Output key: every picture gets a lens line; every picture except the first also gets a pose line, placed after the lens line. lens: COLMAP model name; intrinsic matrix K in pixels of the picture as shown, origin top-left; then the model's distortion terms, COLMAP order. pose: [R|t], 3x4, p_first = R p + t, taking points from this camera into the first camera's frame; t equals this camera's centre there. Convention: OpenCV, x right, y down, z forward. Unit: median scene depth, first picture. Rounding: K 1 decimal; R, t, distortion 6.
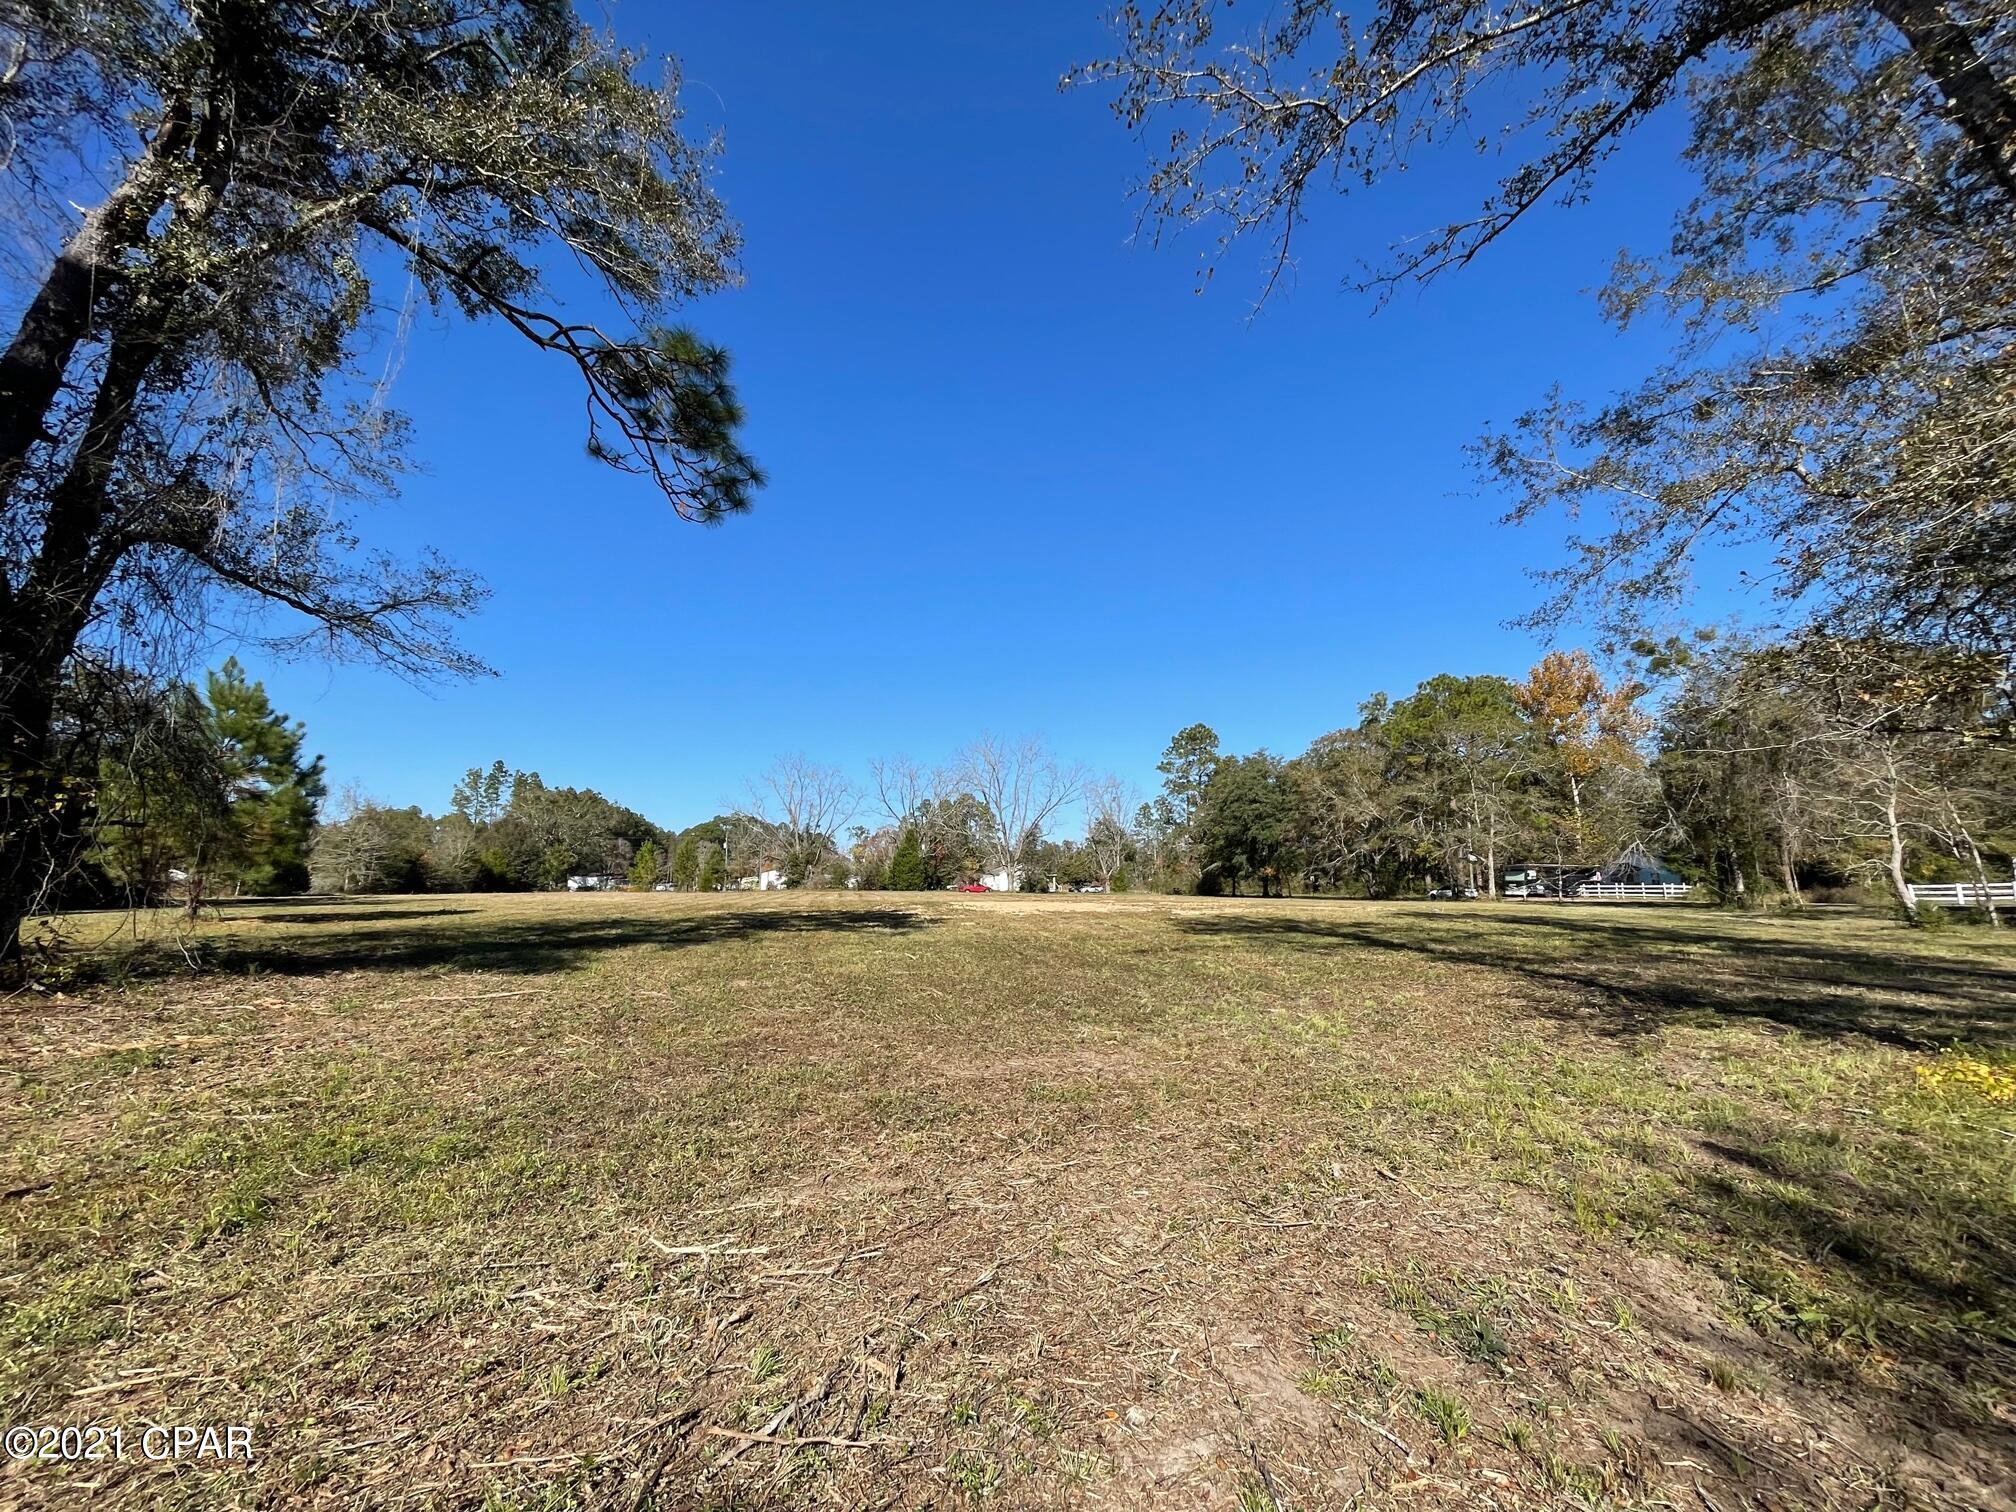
lens RADIAL K [[798.6, 0, 1008.0], [0, 798.6, 756.0], [0, 0, 1]] dist [0.003119, -0.000057]
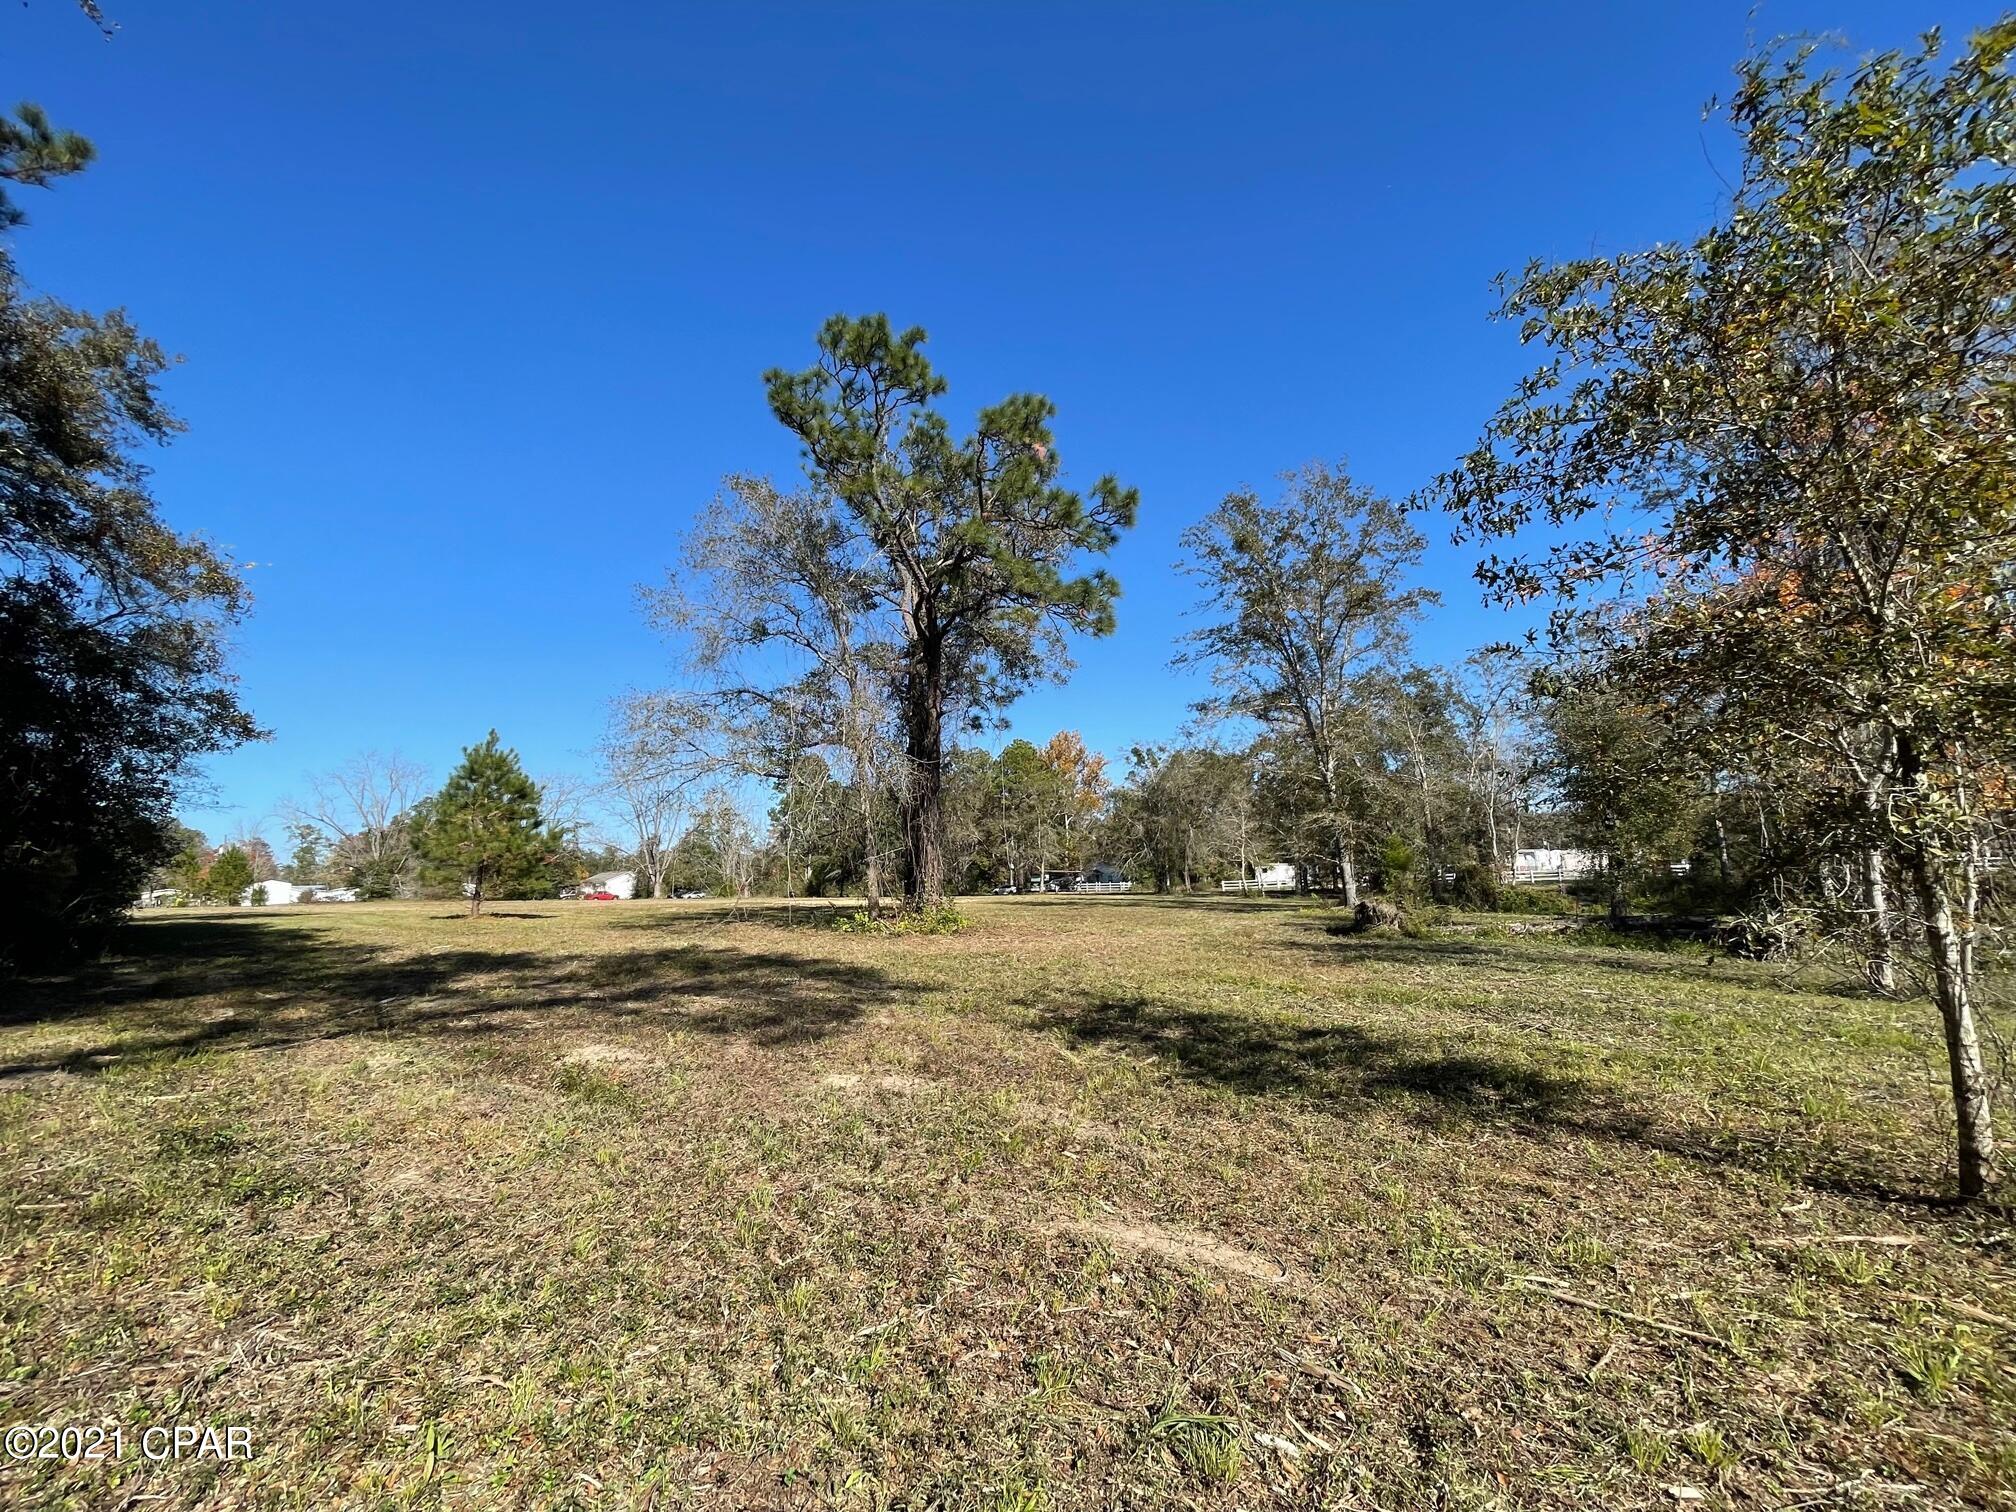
lens RADIAL K [[798.6, 0, 1008.0], [0, 798.6, 756.0], [0, 0, 1]] dist [0.003119, -0.000057]
pose [[0.799298, 0.076233, 0.596080, -0.418567], [-0.077729, 0.996704, -0.023240, -0.050171], [-0.595887, -0.027757, 0.802589, -0.224789]]
